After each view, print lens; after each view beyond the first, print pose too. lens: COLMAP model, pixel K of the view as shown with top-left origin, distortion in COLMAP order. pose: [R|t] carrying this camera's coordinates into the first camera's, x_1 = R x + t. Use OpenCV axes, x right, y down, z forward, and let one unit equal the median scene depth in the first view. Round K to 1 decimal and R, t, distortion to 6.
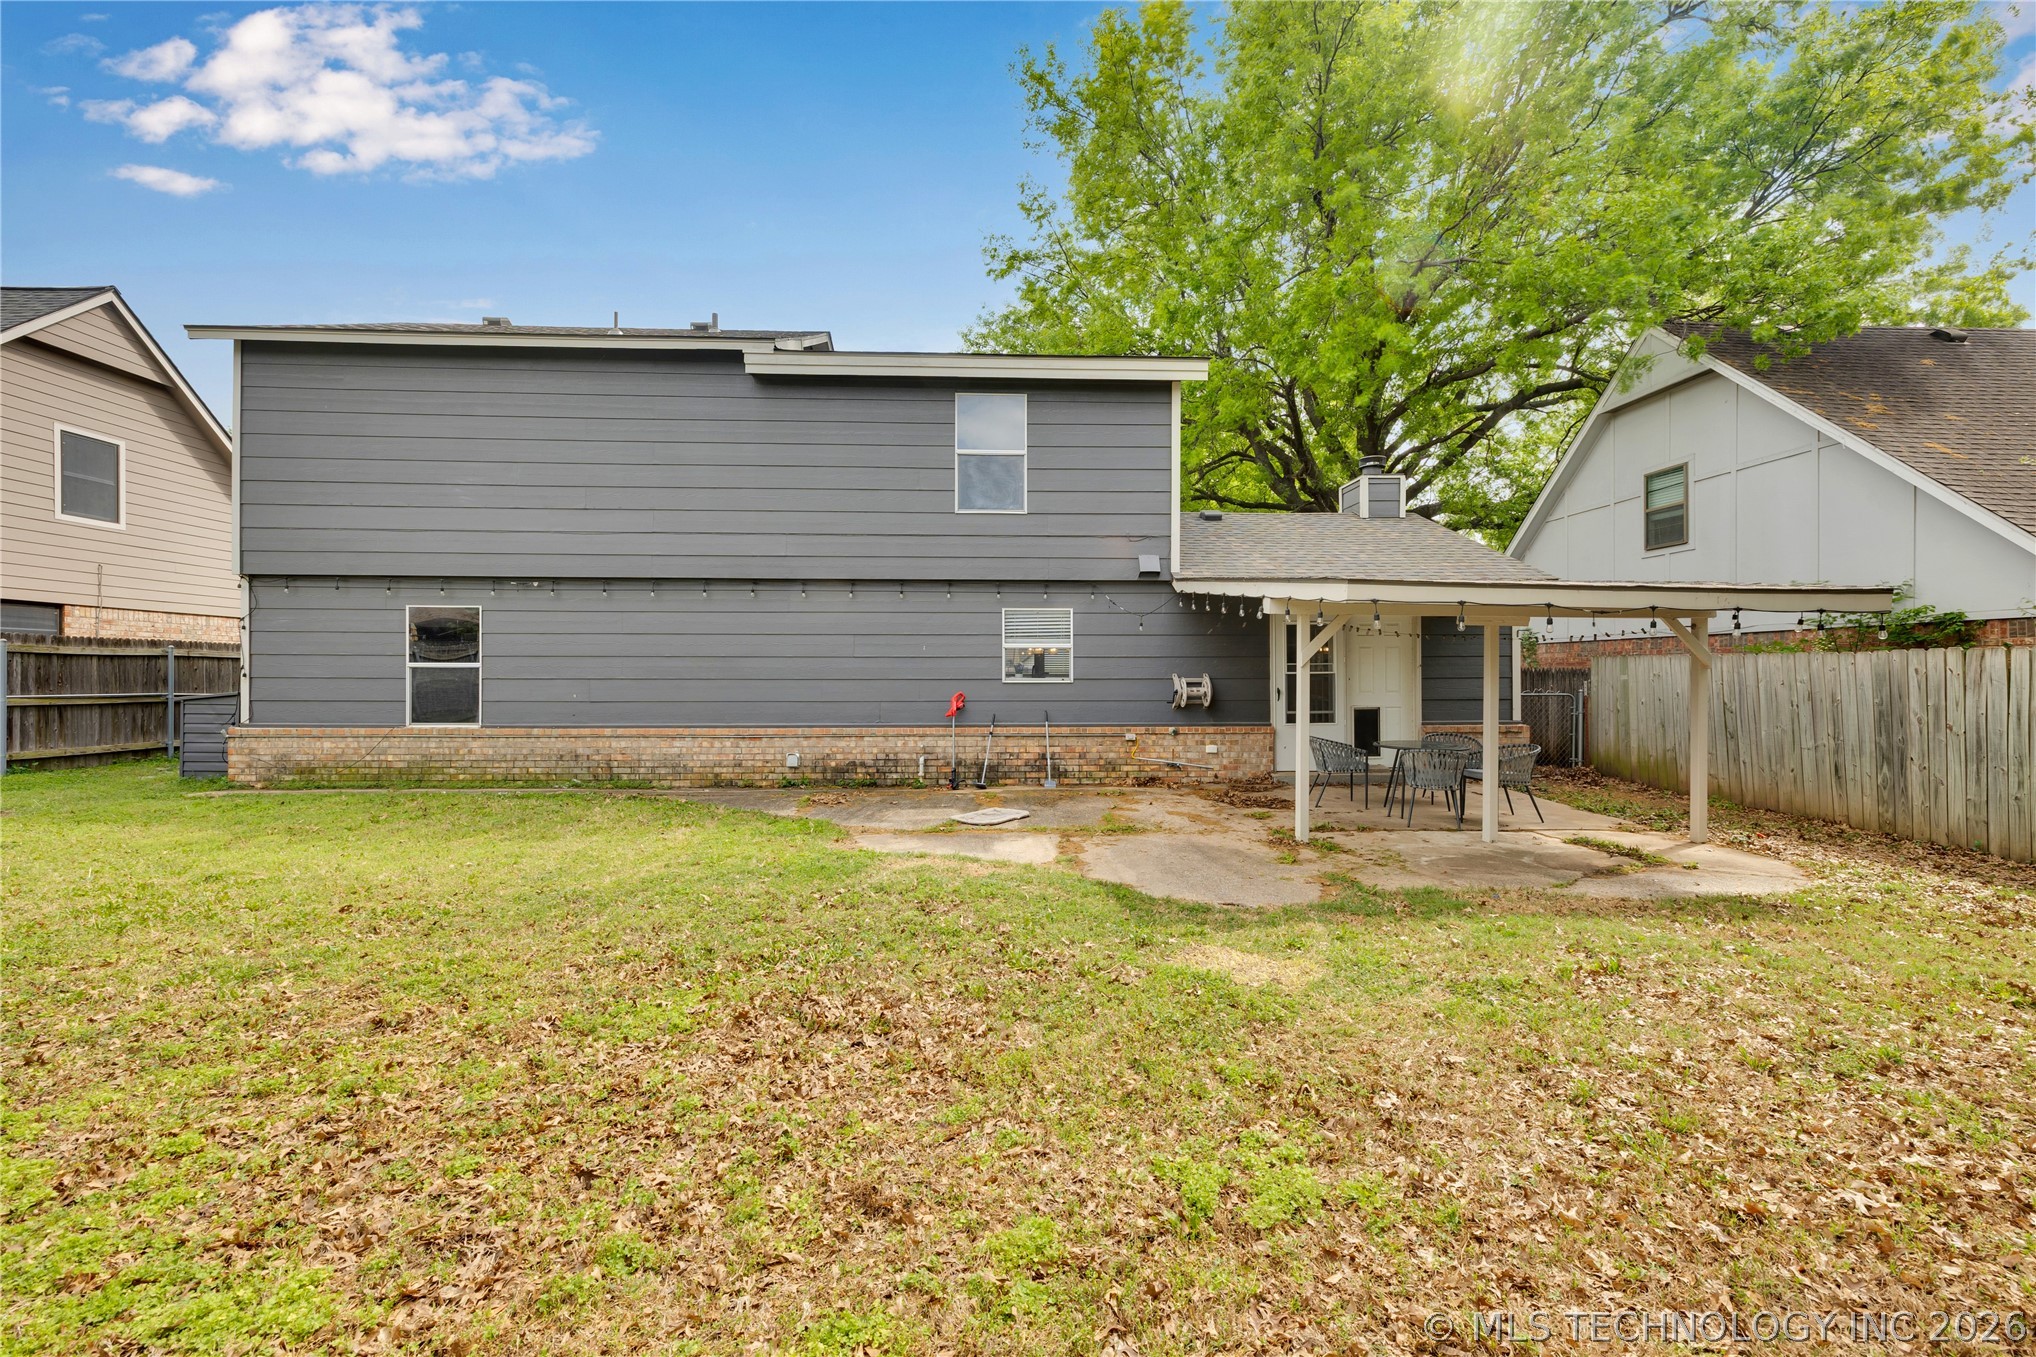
lens RADIAL K [[861.1, 0, 1018.8], [0, 861.1, 674.0], [0, 0, 1]] dist [0.001735, 0.000231]
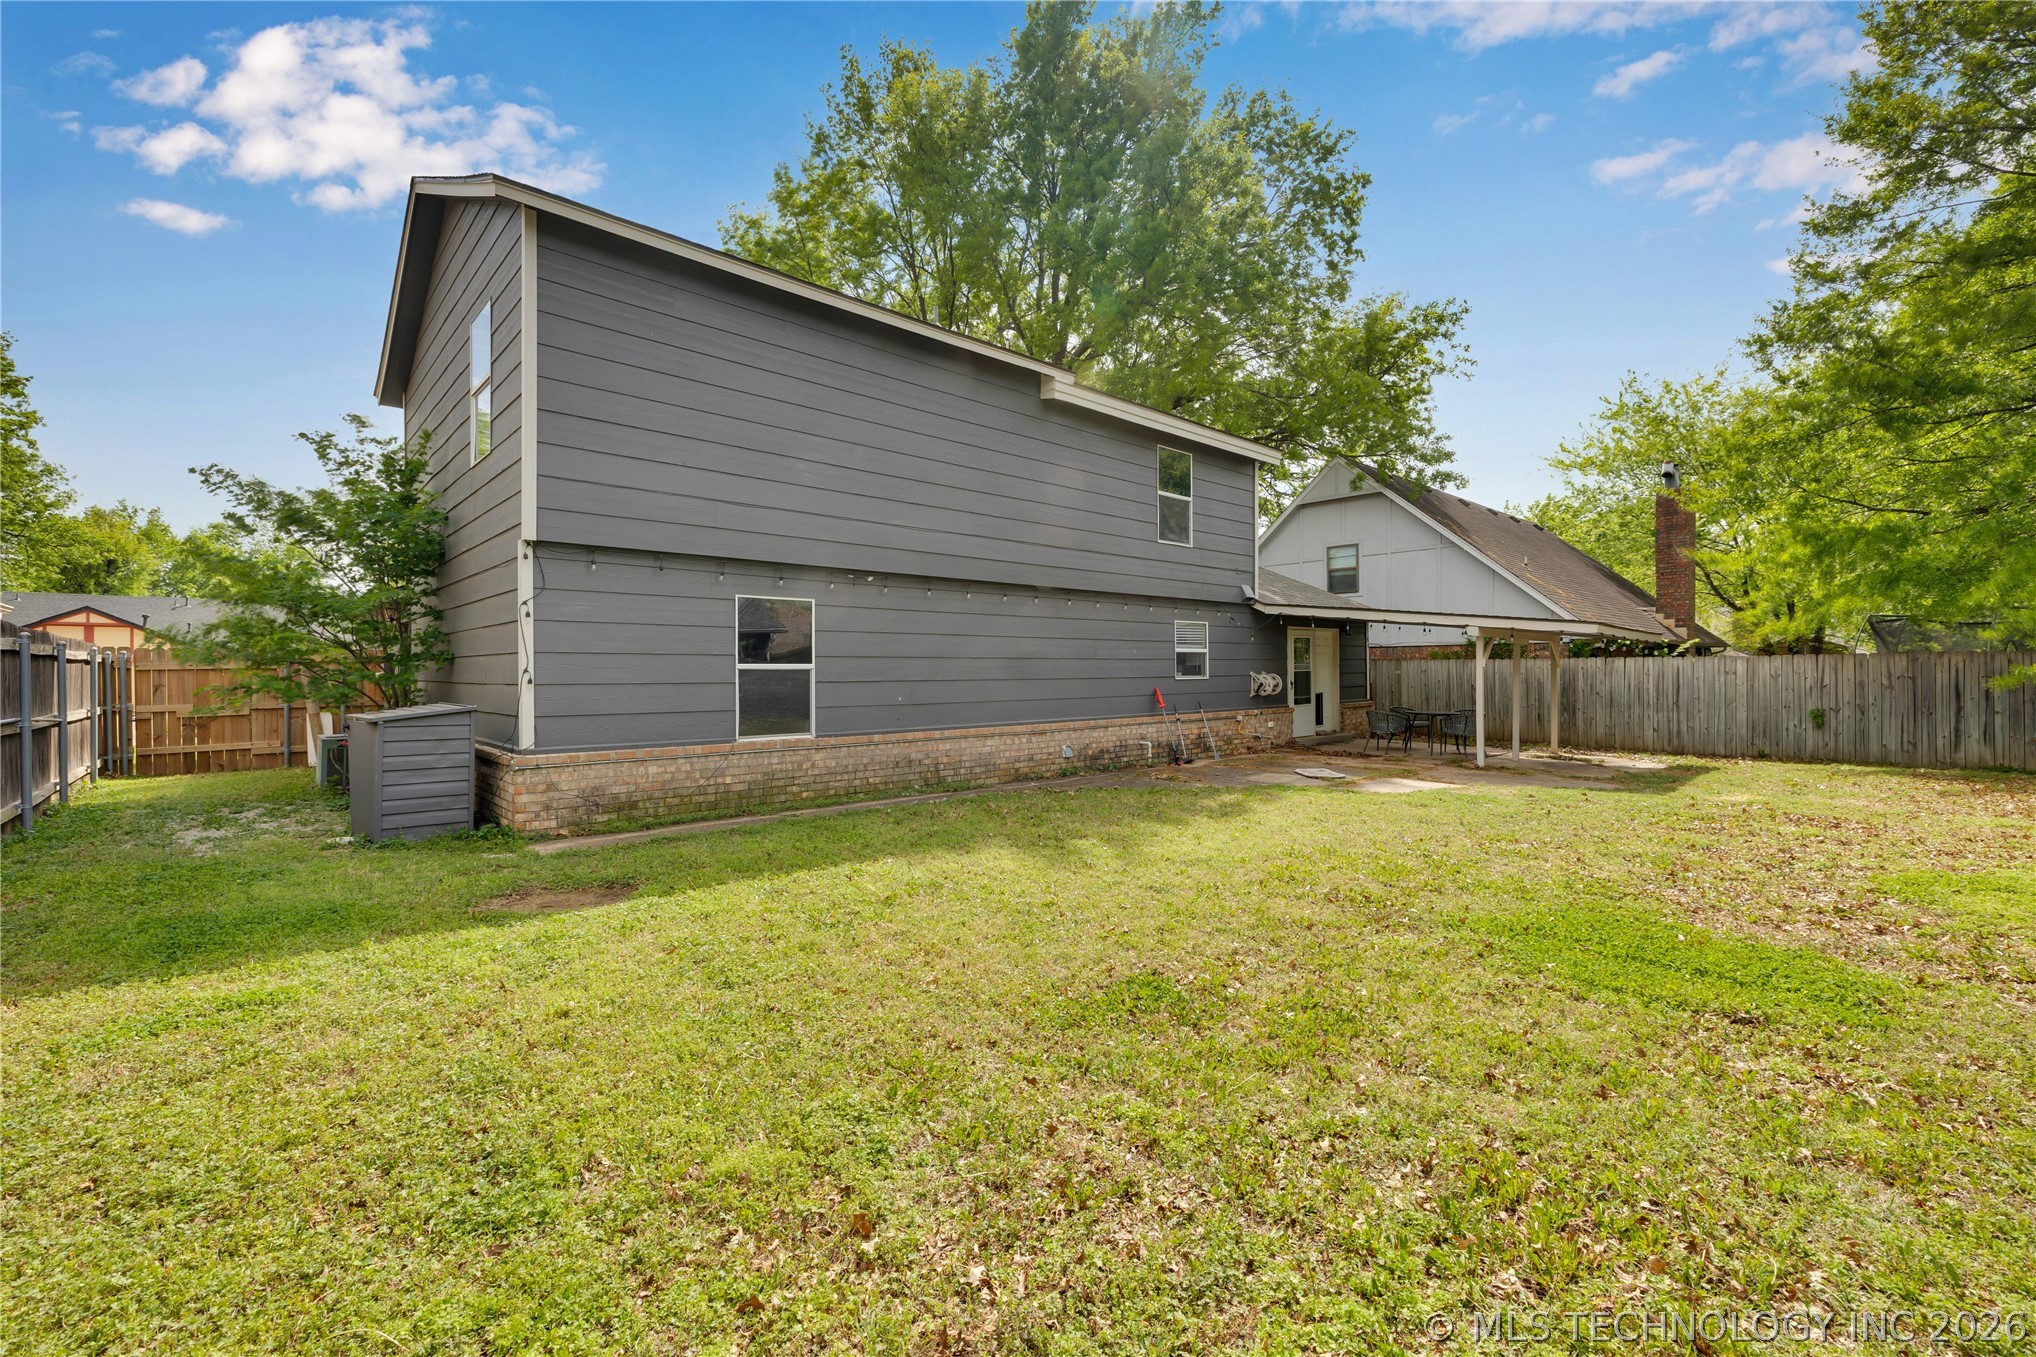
lens RADIAL K [[861.1, 0, 1016.9], [0, 861.1, 672.7], [0, 0, 1]] dist [0.001735, 0.000231]
pose [[0.764448, -0.007391, 0.644643, -1.036255], [0.006855, 0.999971, 0.003335, -0.005475], [-0.644649, 0.001869, 0.764476, 0.193907]]
